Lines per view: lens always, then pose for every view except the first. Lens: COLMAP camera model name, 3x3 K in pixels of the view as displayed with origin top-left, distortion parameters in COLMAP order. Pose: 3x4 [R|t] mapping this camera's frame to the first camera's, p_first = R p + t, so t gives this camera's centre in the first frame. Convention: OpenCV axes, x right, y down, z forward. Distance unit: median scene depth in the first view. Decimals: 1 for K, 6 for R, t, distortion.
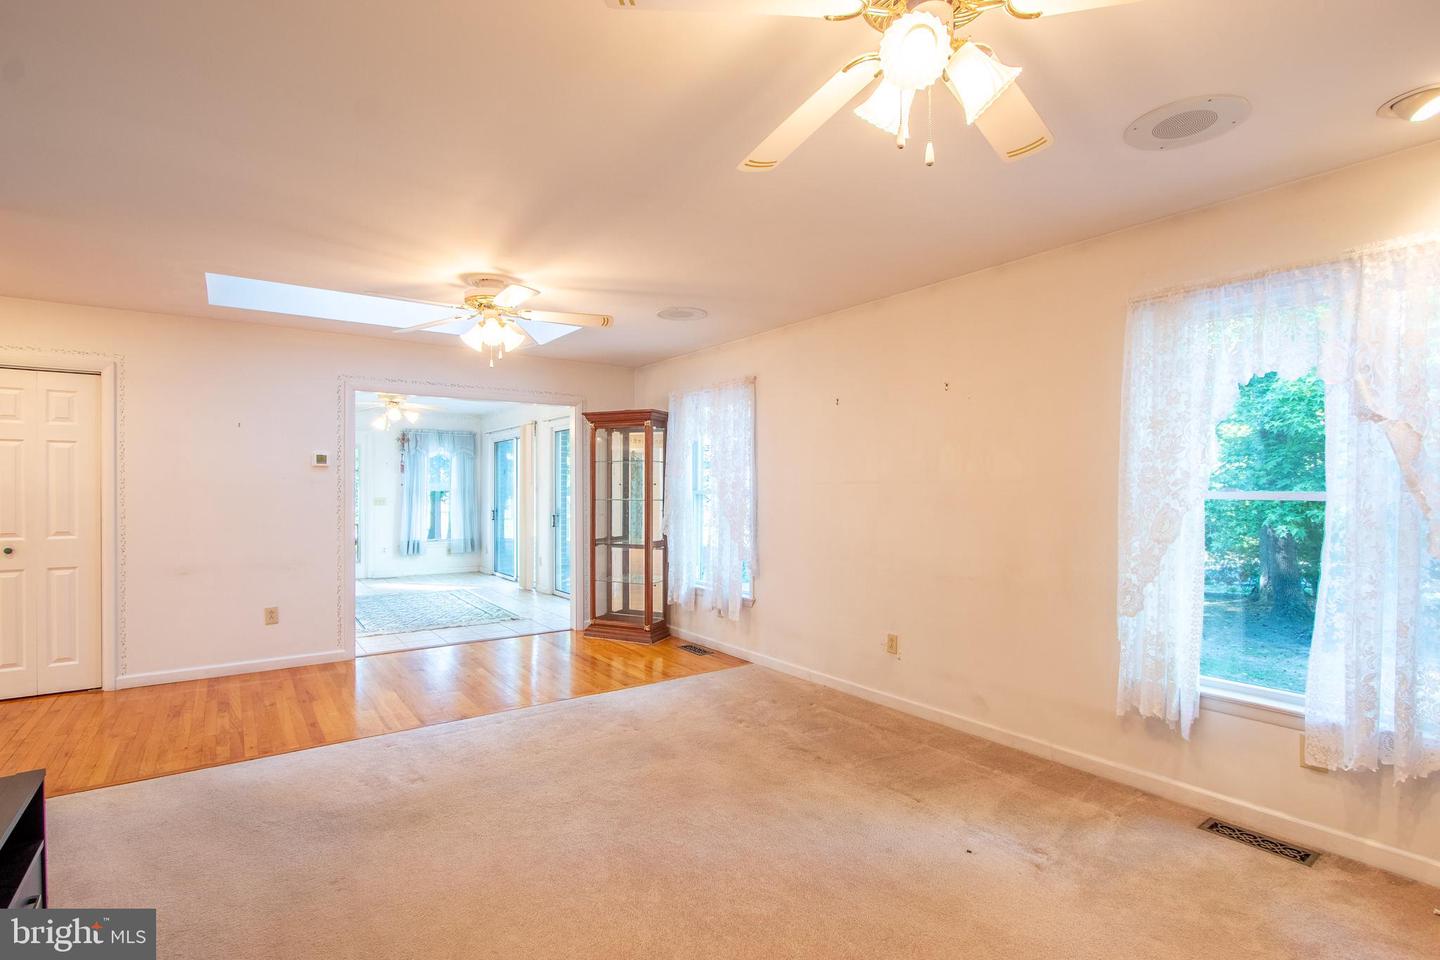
lens RADIAL K [[682.2, 0, 713.1], [0, 682.2, 496.7], [0, 0, 1]] dist [-0.012905, 0.000435]
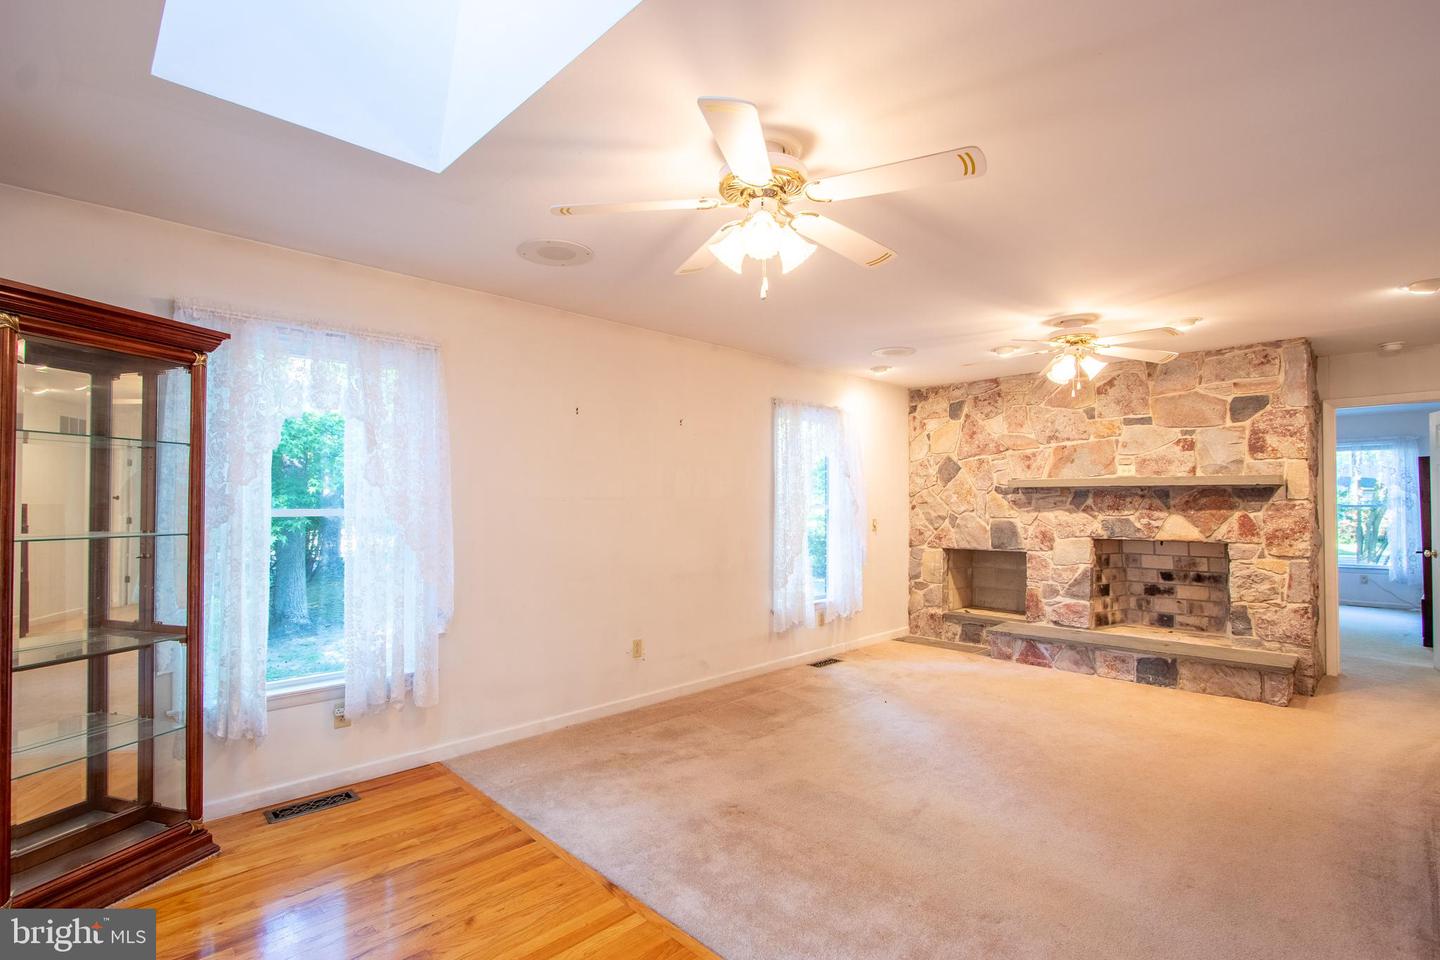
lens RADIAL K [[673.3, 0, 708.0], [0, 673.3, 497.1], [0, 0, 1]] dist [-0.011380, 0.000148]
pose [[-0.144188, 0.006953, 0.989526, -0.718921], [0.010594, 0.999929, -0.005483, -0.014923], [-0.989494, 0.009693, -0.144251, 0.923181]]
